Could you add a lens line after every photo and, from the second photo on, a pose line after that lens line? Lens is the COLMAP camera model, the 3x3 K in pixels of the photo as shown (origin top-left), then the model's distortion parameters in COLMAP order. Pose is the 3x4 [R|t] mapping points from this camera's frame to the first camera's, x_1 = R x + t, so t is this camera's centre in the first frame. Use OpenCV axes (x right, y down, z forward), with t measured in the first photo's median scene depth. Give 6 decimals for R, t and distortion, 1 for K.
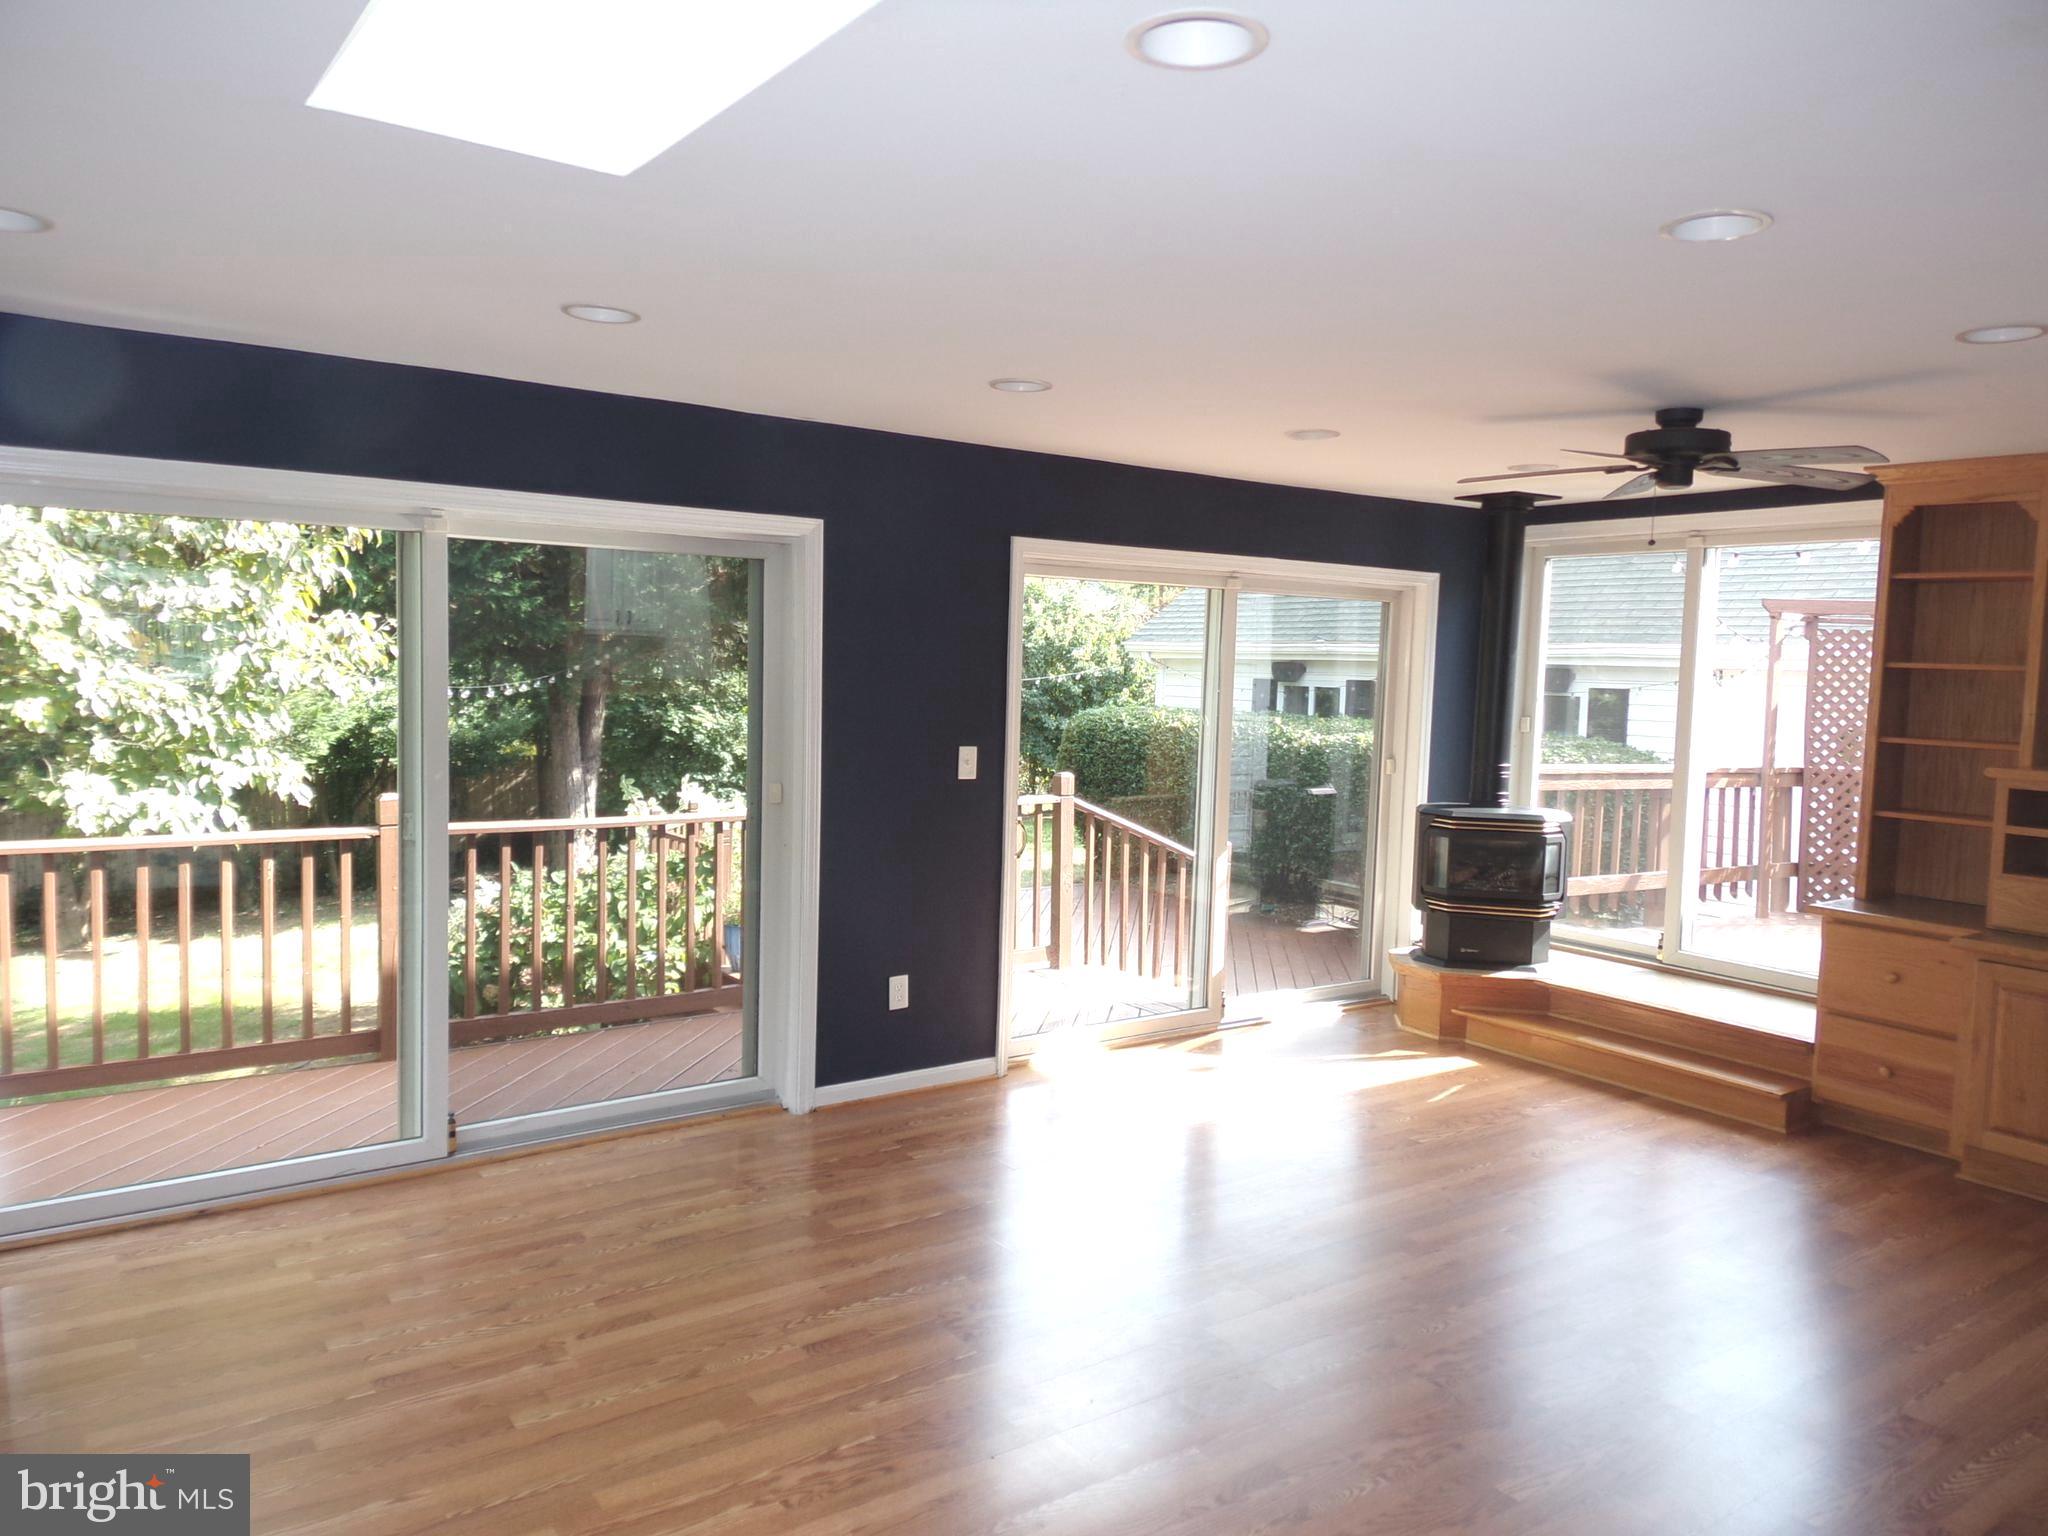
lens RADIAL K [[1446.9, 0, 1029.0], [0, 1446.9, 758.9], [0, 0, 1]] dist [0.013240, -0.002891]
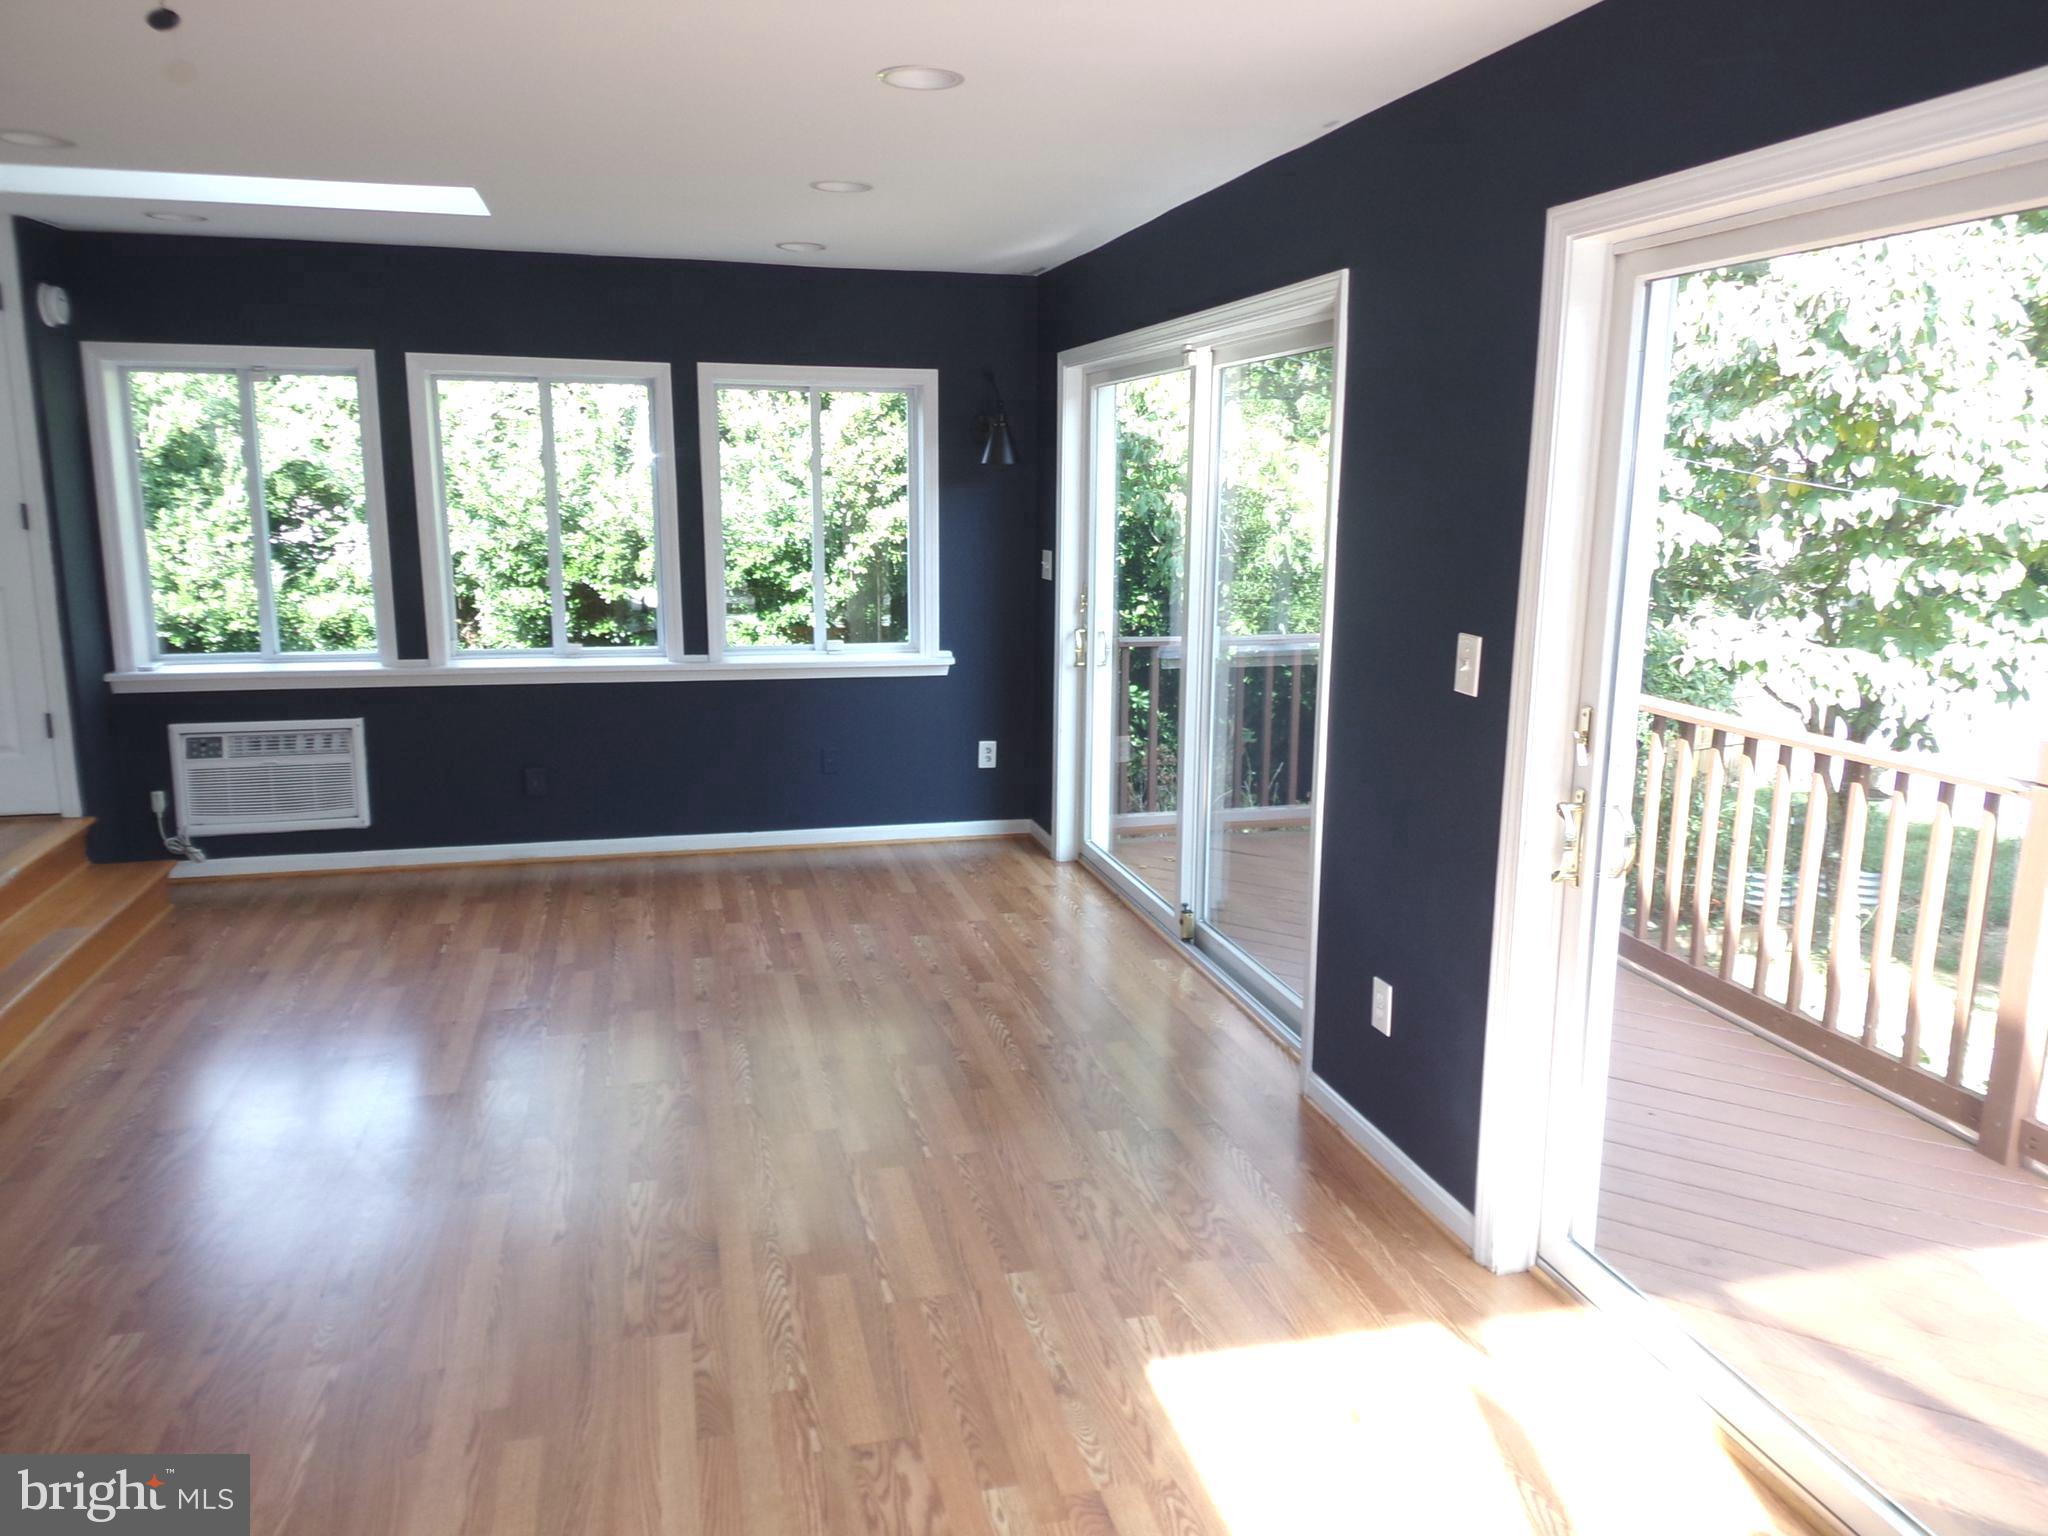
lens RADIAL K [[1446.9, 0, 1029.5], [0, 1446.9, 768.3], [0, 0, 1]] dist [0.013240, -0.002891]
pose [[-0.367913, 0.153100, -0.917170, 0.767695], [-0.090720, 0.975737, 0.199268, -0.077127], [0.925424, 0.156519, -0.345097, 1.515320]]
